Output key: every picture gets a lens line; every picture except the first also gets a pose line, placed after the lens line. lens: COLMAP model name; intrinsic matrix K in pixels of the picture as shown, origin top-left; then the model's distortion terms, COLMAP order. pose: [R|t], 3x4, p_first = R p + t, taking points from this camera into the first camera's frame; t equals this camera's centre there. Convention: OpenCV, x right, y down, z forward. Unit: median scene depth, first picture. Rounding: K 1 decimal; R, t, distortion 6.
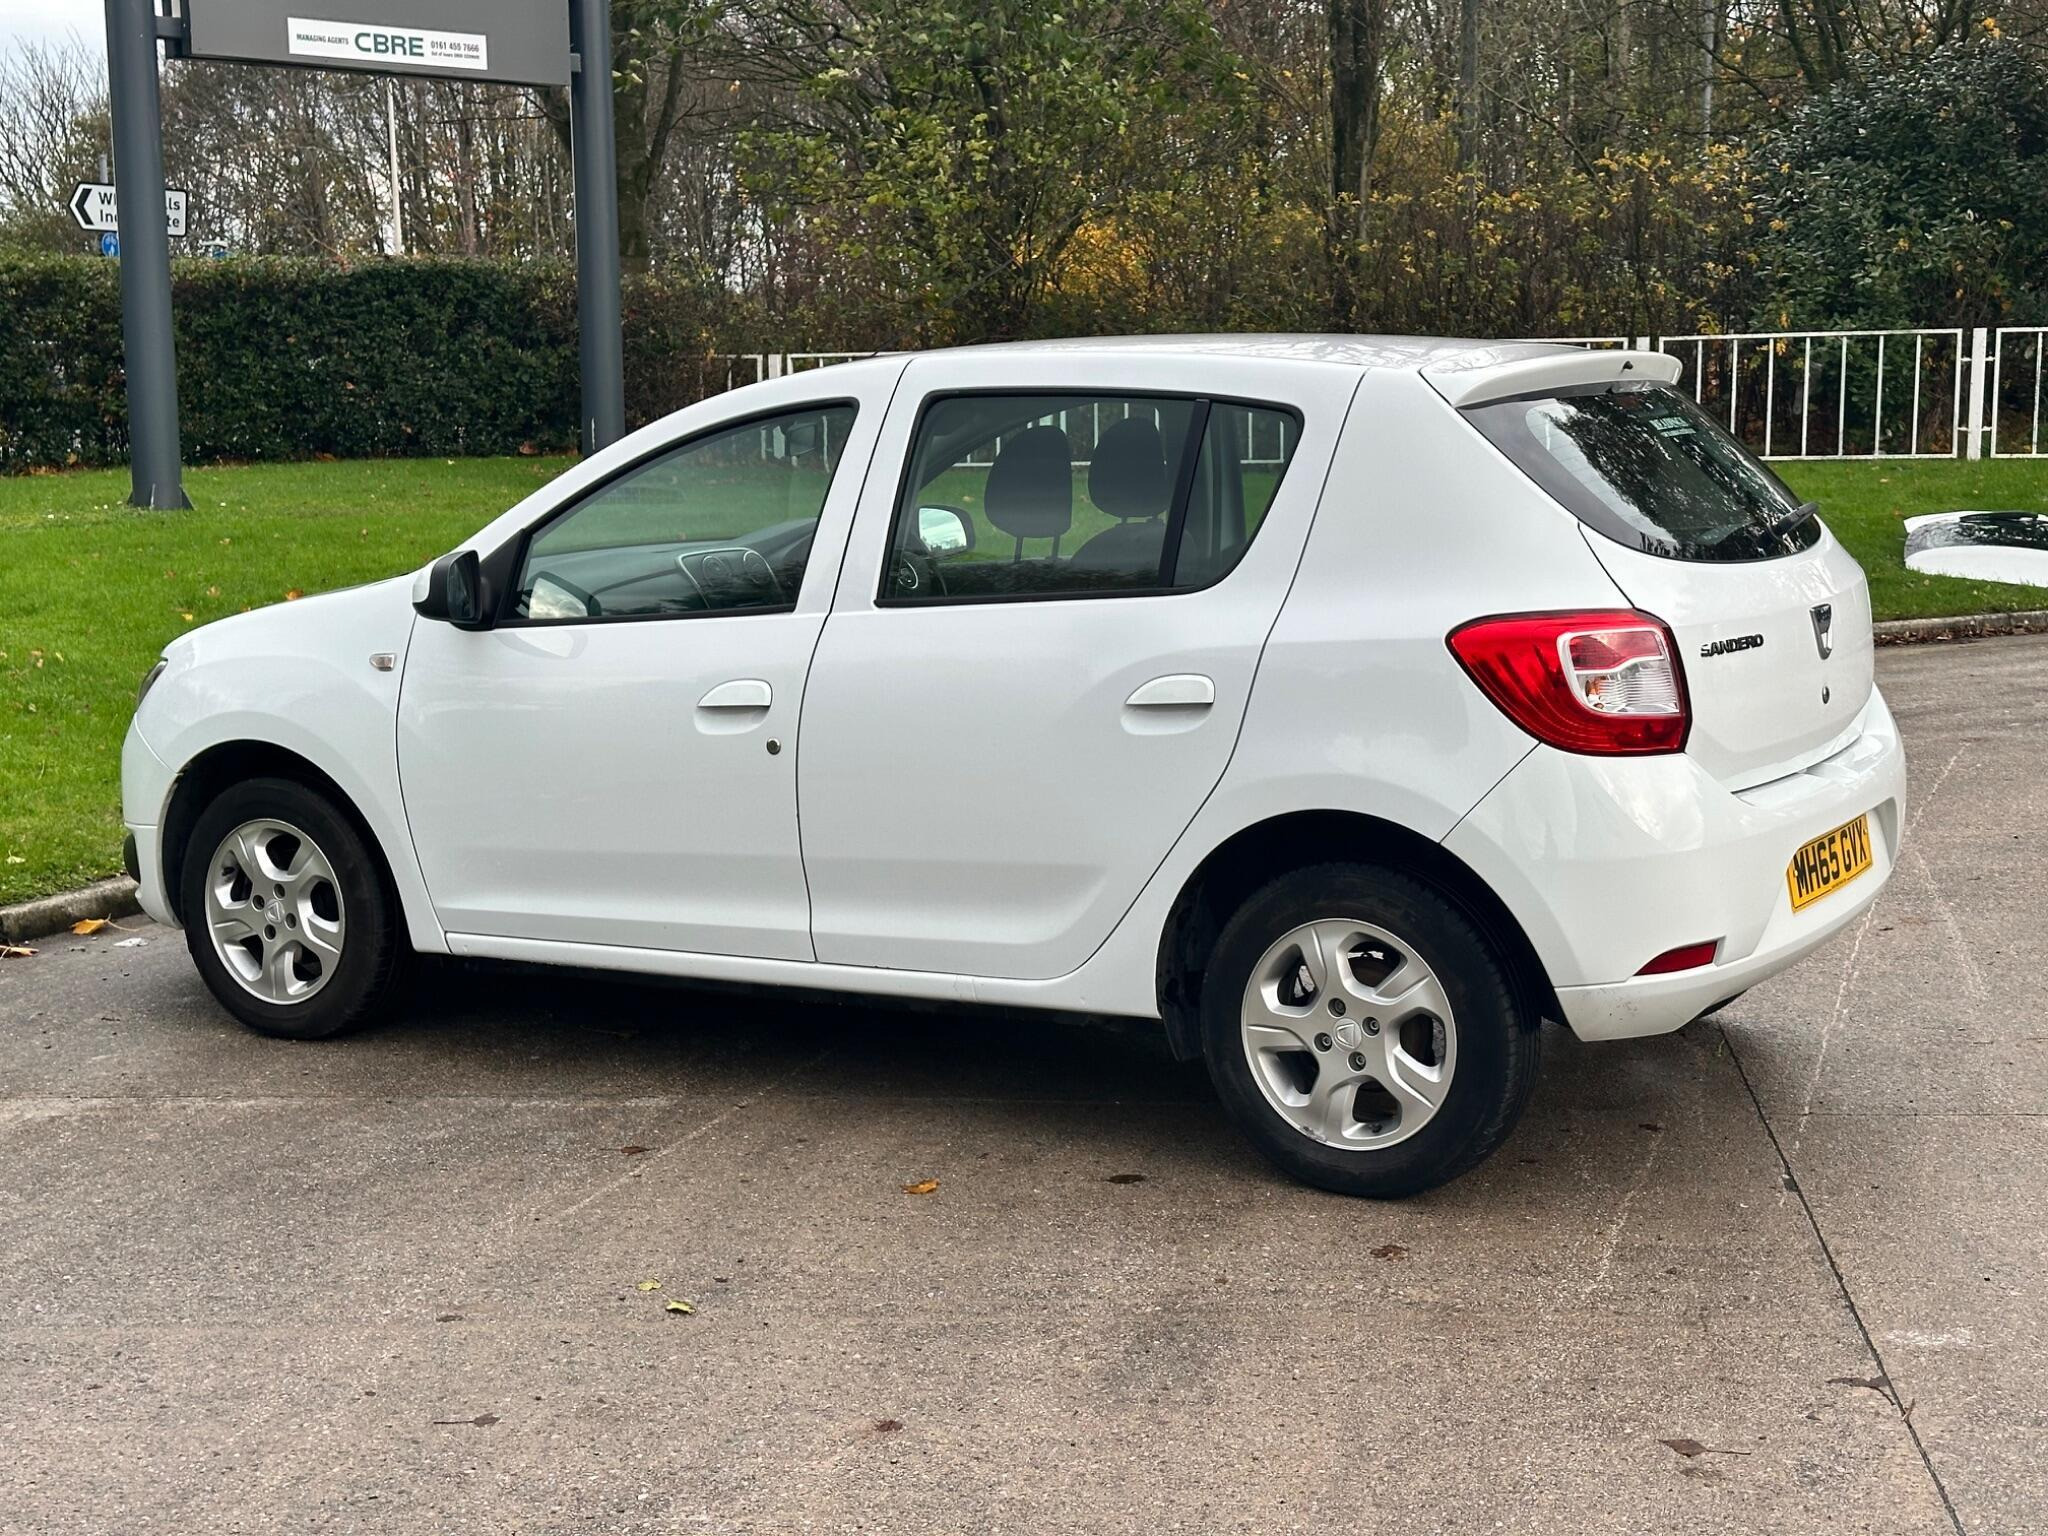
lens RADIAL K [[2885.3, 0, 1012.3], [0, 2885.3, 754.9], [0, 0, 1]] dist [0.137007, -0.053191]
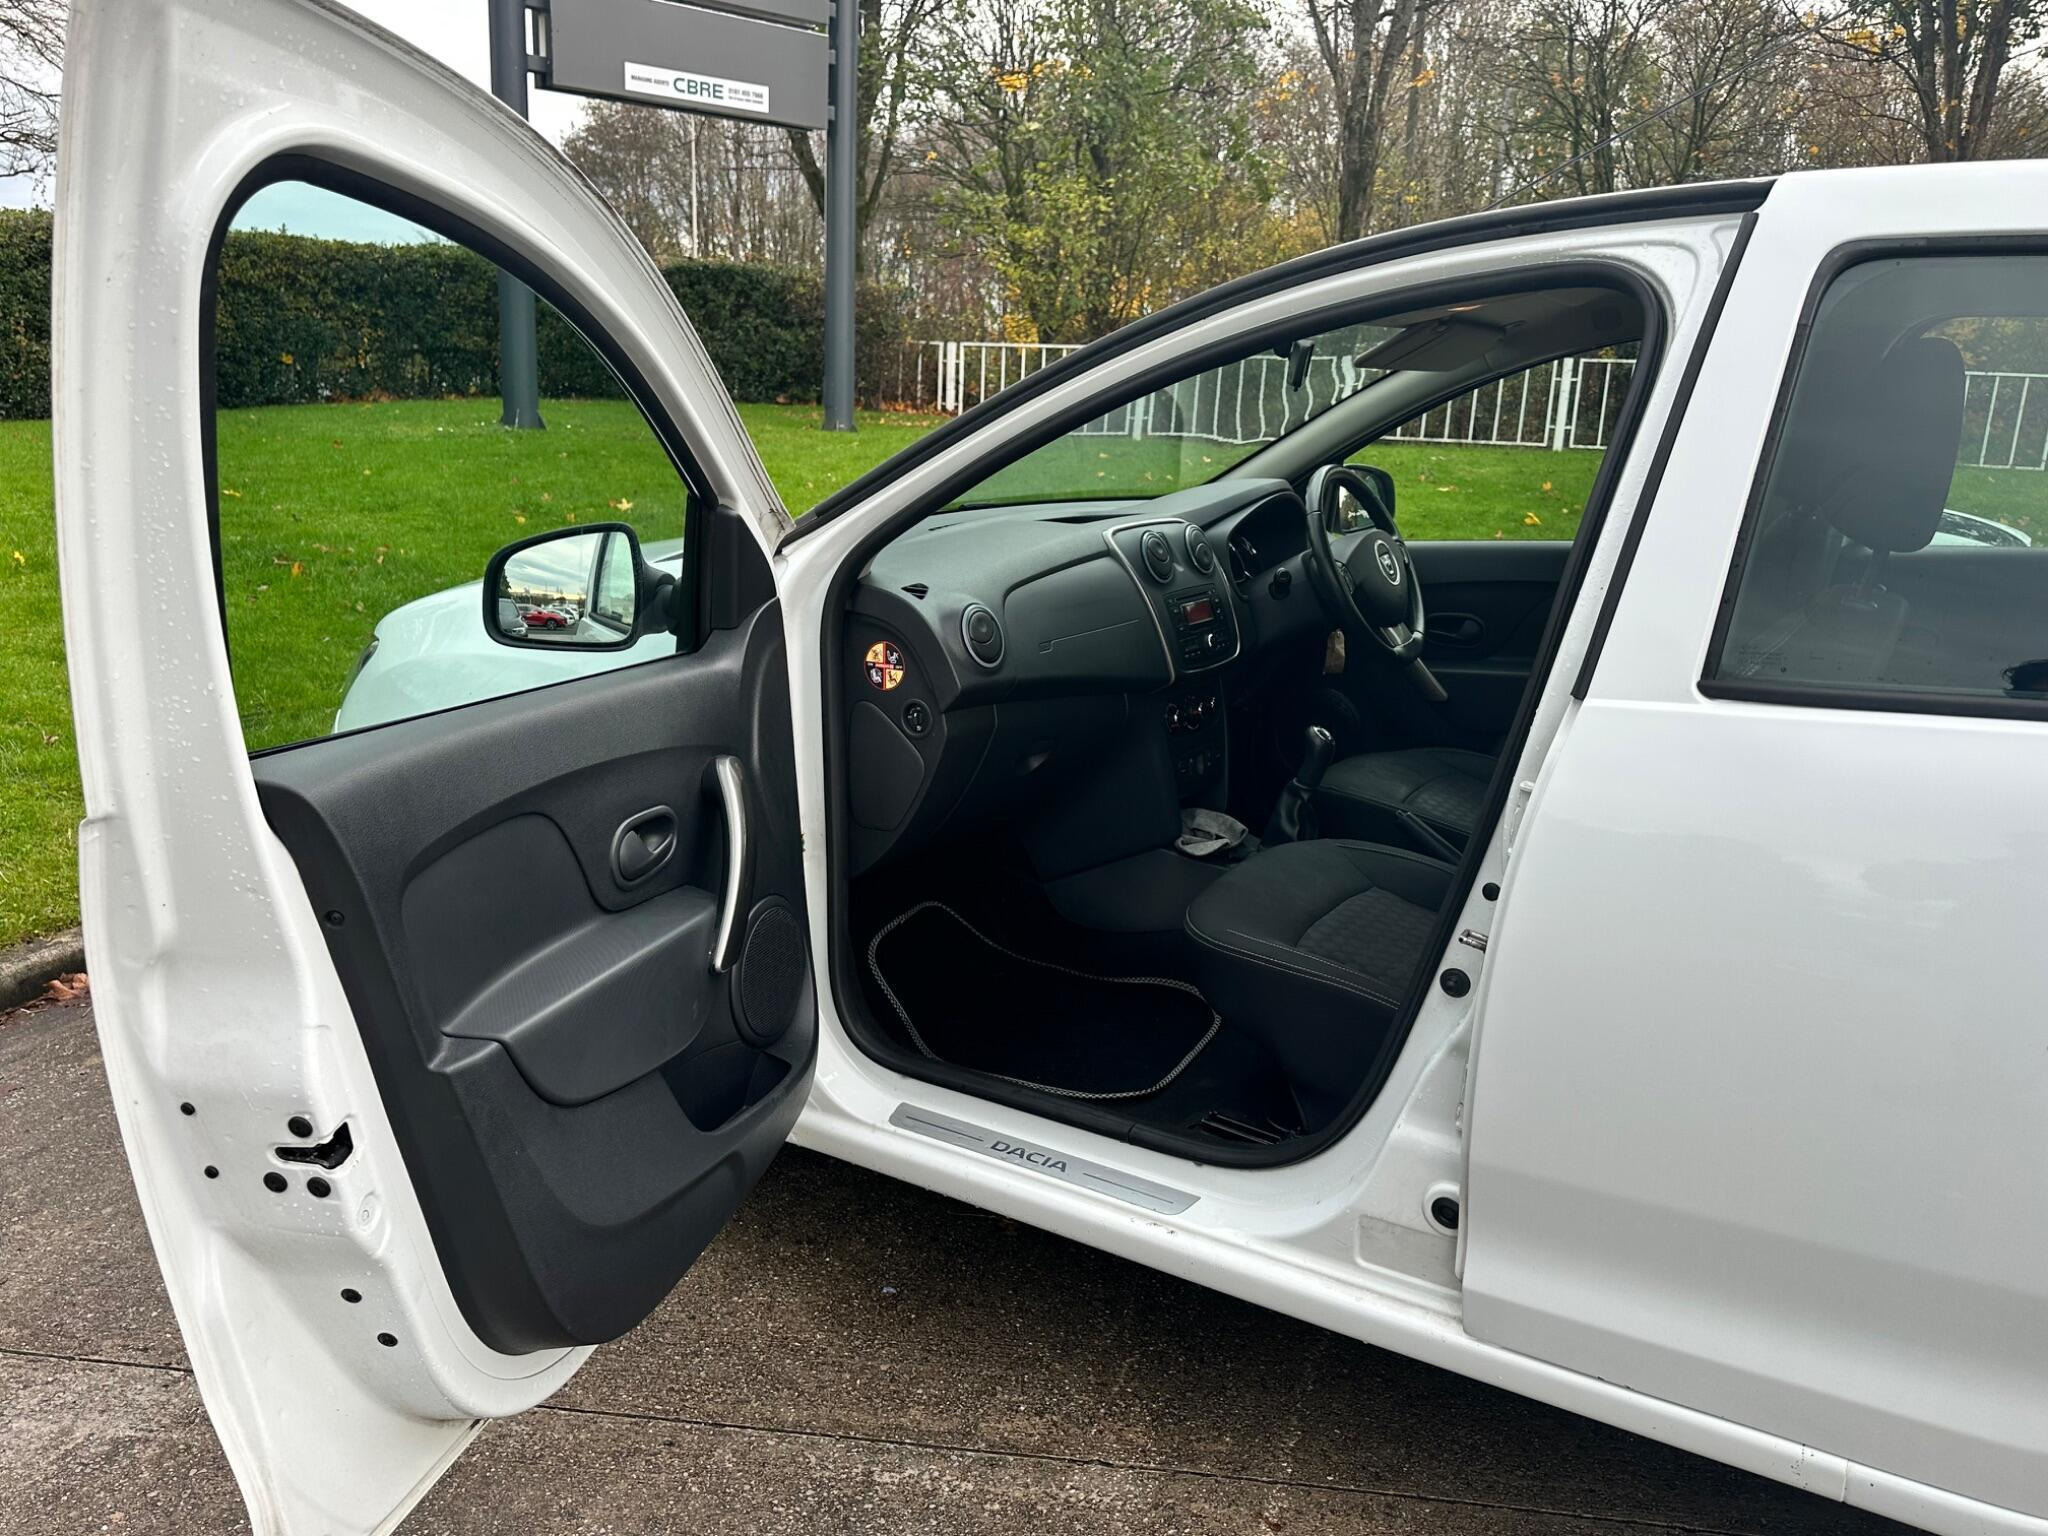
lens RADIAL K [[1572.5, 0, 999.5], [0, 1572.5, 759.6], [0, 0, 1]] dist [0.116201, -0.199201]
pose [[0.998525, 0.053734, -0.007809, -0.043279], [-0.052597, 0.992897, 0.106719, -0.017007], [0.013488, -0.106151, 0.994259, 0.197084]]
